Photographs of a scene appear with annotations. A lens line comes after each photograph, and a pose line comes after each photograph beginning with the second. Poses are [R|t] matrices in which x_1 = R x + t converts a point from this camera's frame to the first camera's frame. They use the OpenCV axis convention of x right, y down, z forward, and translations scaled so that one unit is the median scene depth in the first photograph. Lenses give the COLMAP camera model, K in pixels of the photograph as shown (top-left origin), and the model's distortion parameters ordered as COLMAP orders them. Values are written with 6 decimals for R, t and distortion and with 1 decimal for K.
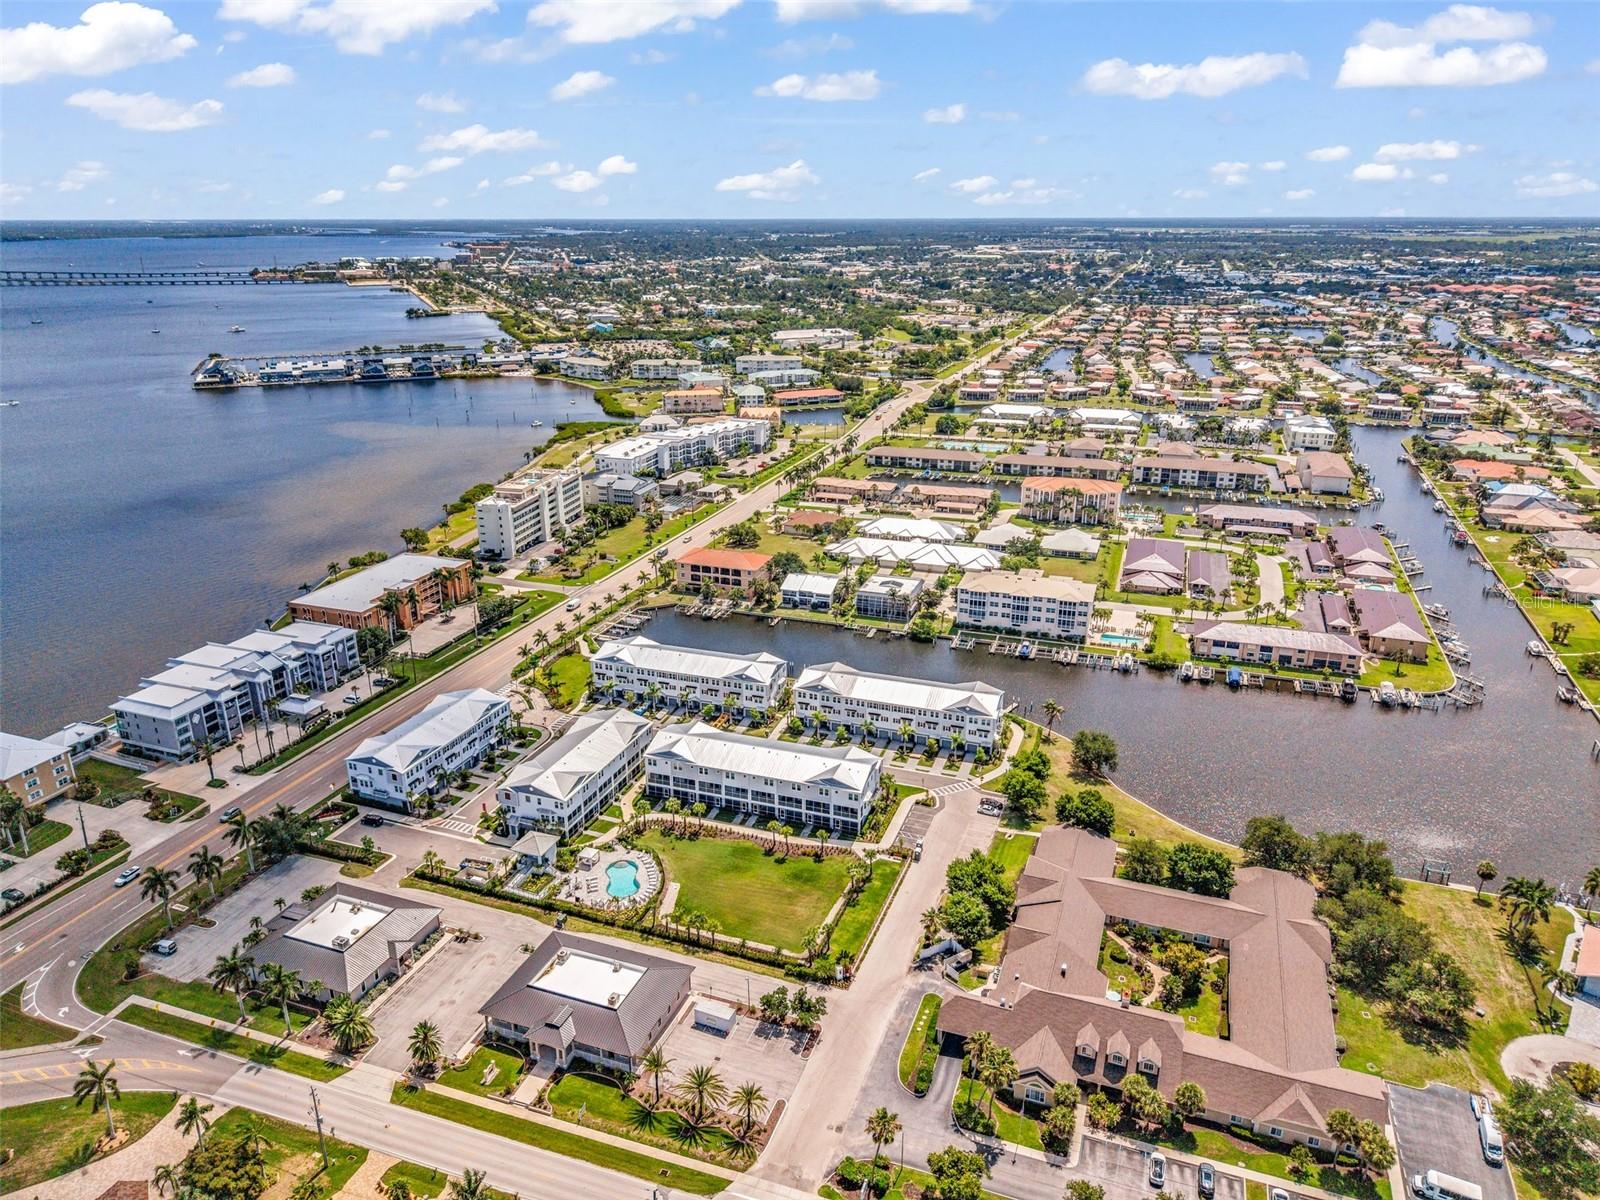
lens RADIAL K [[1058.1, 0, 800.0], [0, 1058.1, 600.0], [0, 0, 1]] dist [0.099444, -0.209274]
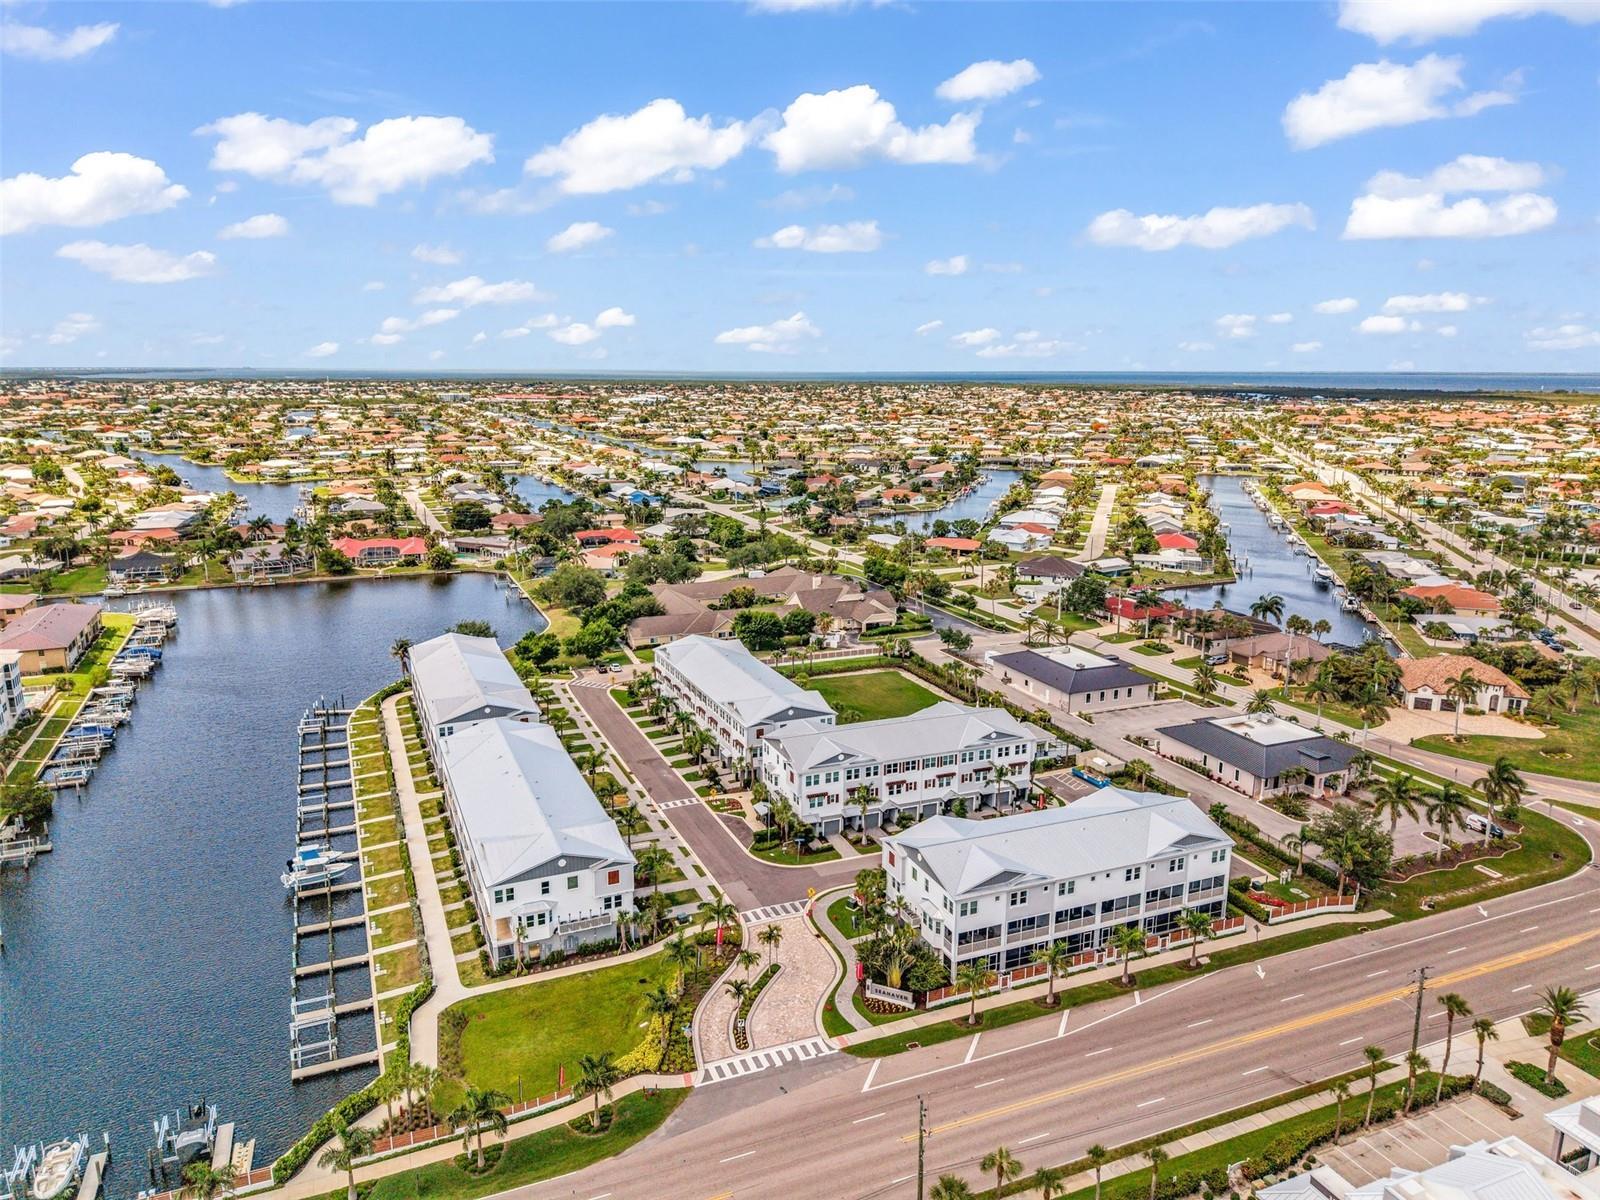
lens RADIAL K [[1067.7, 0, 800.0], [0, 1067.7, 600.0], [0, 0, 1]] dist [0.034310, -0.035965]
pose [[0.679559, 0.162507, -0.715396, 0.063615], [-0.254904, 0.966704, -0.022542, 0.067439], [0.687912, 0.197676, 0.698356, 0.475739]]
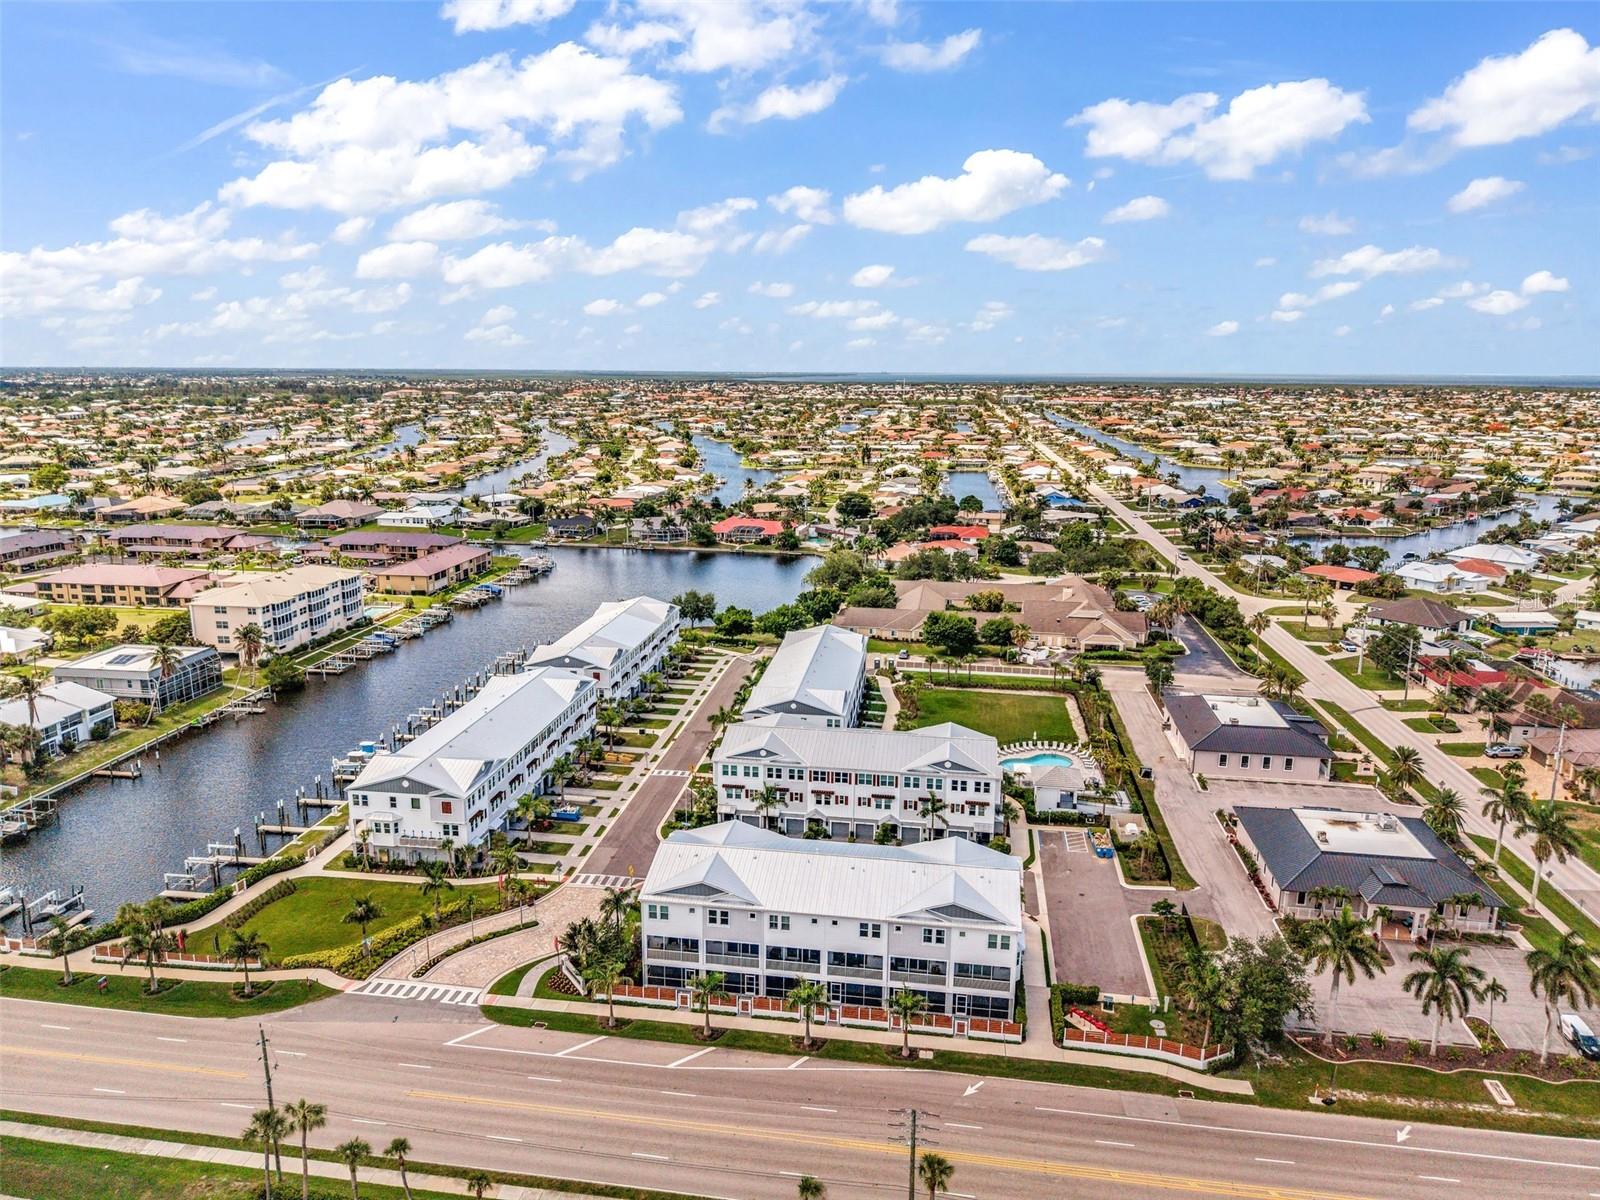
lens RADIAL K [[1064.3, 0, 800.0], [0, 1064.3, 600.0], [0, 0, 1]] dist [0.057911, -0.082654]
pose [[0.197250, 0.212149, -0.957123, 0.203063], [-0.338698, 0.930935, 0.136543, -0.027917], [0.919987, 0.297243, 0.255482, 0.766033]]
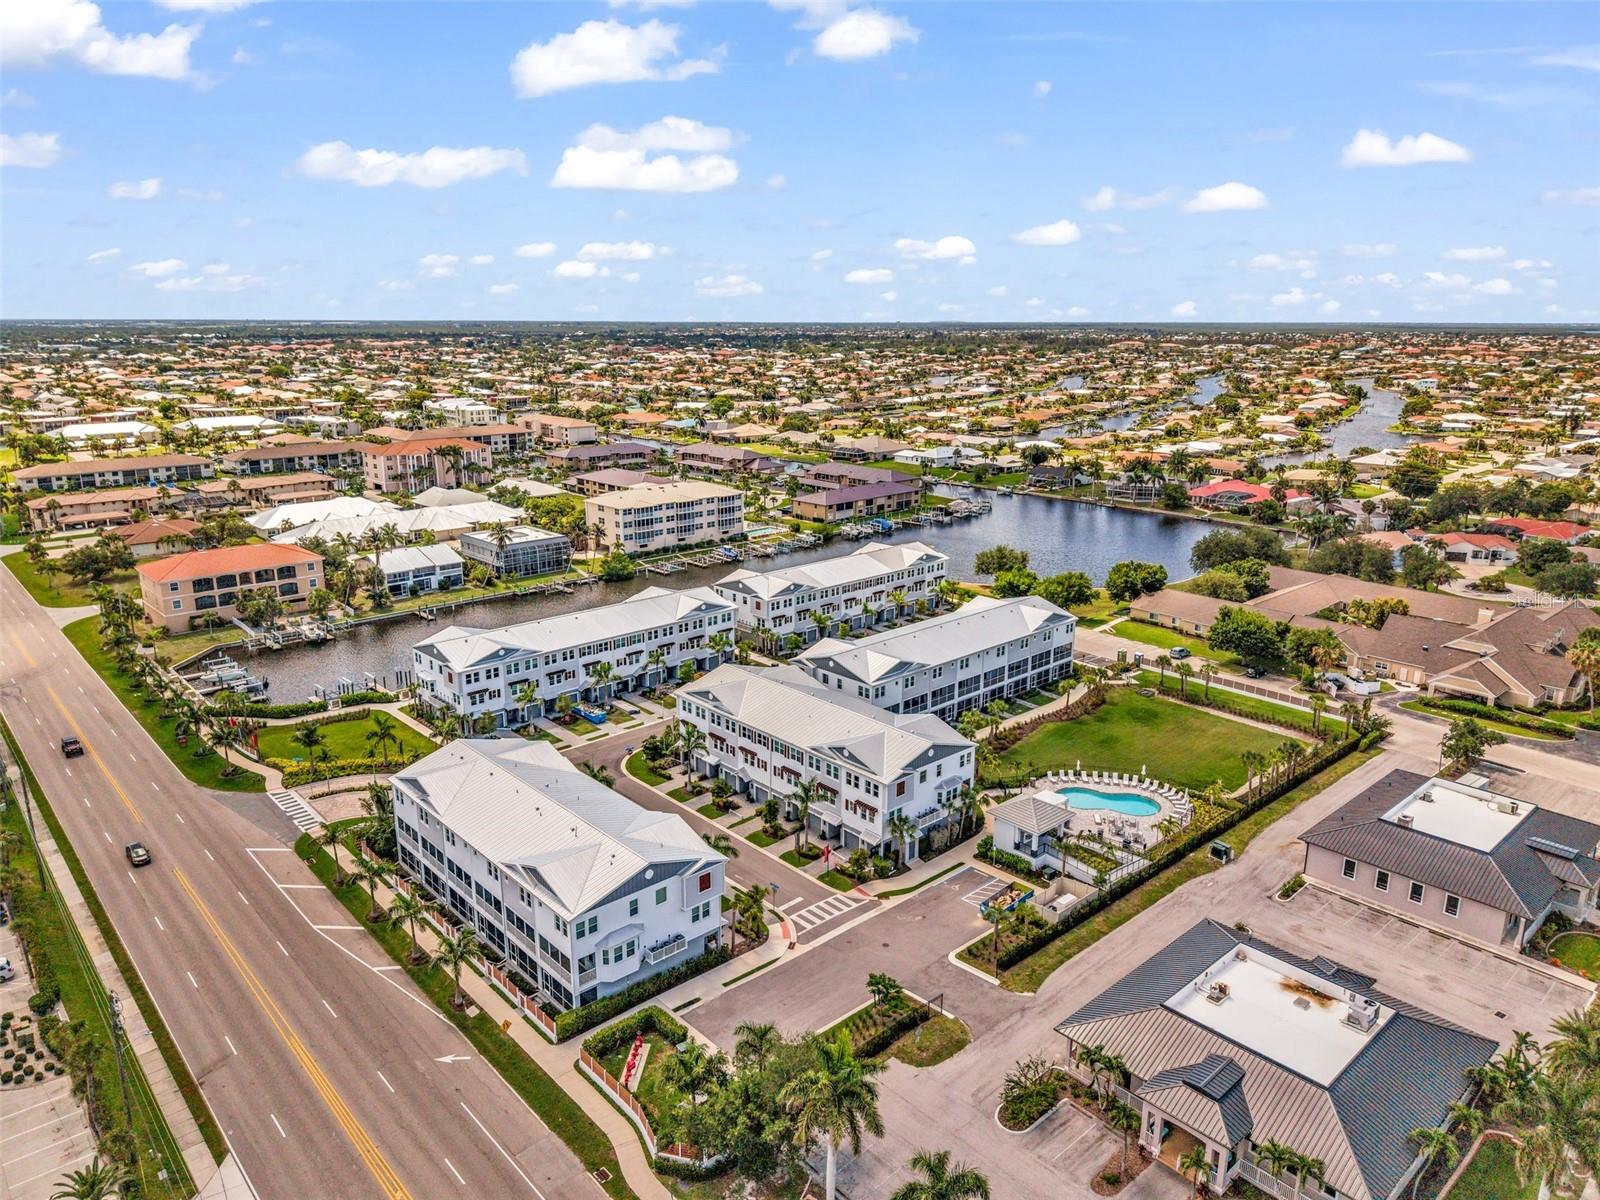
lens RADIAL K [[1067.7, 0, 800.0], [0, 1067.7, 600.0], [0, 0, 1]] dist [0.034310, -0.035965]
pose [[-0.465617, 0.225540, -0.855765, 0.100364], [-0.301263, 0.868833, 0.392900, -0.133456], [0.832131, 0.440750, -0.336596, 1.112982]]
